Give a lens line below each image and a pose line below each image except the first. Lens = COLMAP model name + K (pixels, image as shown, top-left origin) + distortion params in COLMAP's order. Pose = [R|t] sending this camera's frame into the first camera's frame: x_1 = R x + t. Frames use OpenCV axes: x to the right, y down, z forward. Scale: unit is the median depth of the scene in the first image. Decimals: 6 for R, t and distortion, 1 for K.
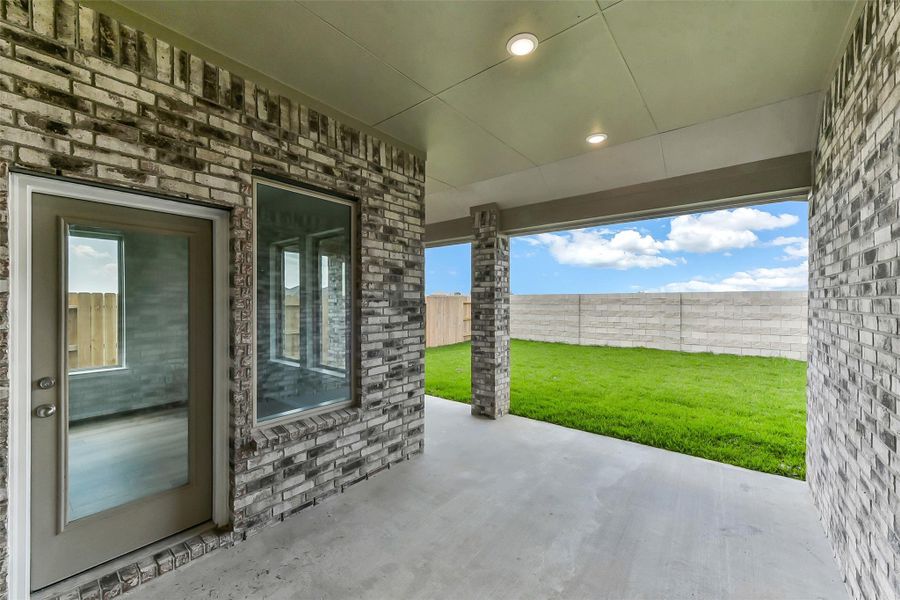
lens RADIAL K [[349.6, 0, 453.9], [0, 349.6, 301.1], [0, 0, 1]] dist [-0.000401, -0.001507]
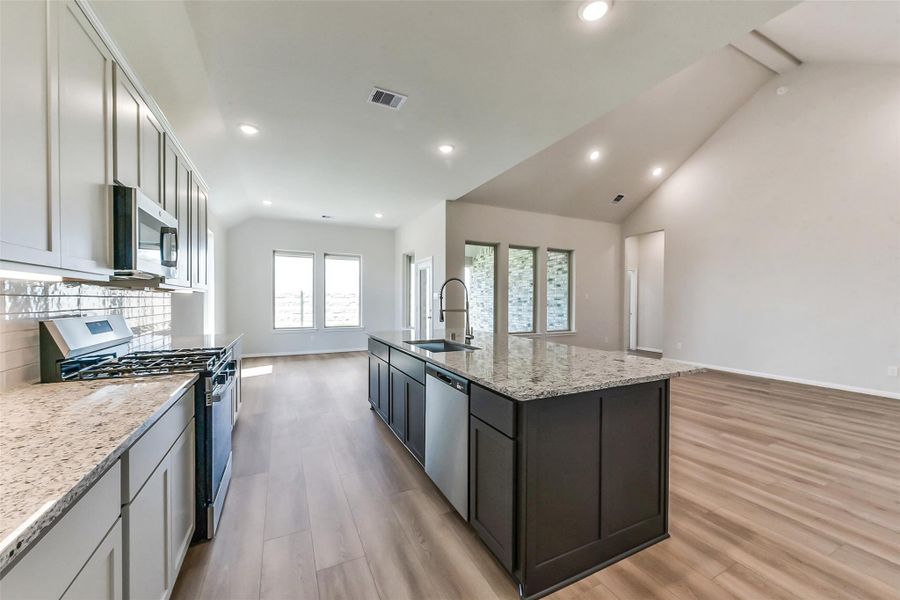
lens RADIAL K [[349.6, 0, 452.2], [0, 349.6, 304.1], [0, 0, 1]] dist [-0.000401, -0.001507]
pose [[0.417972, -0.009678, 0.908408, -1.639871], [-0.003457, 0.999919, 0.012243, 0.044379], [-0.908453, -0.008257, 0.417904, -0.282611]]
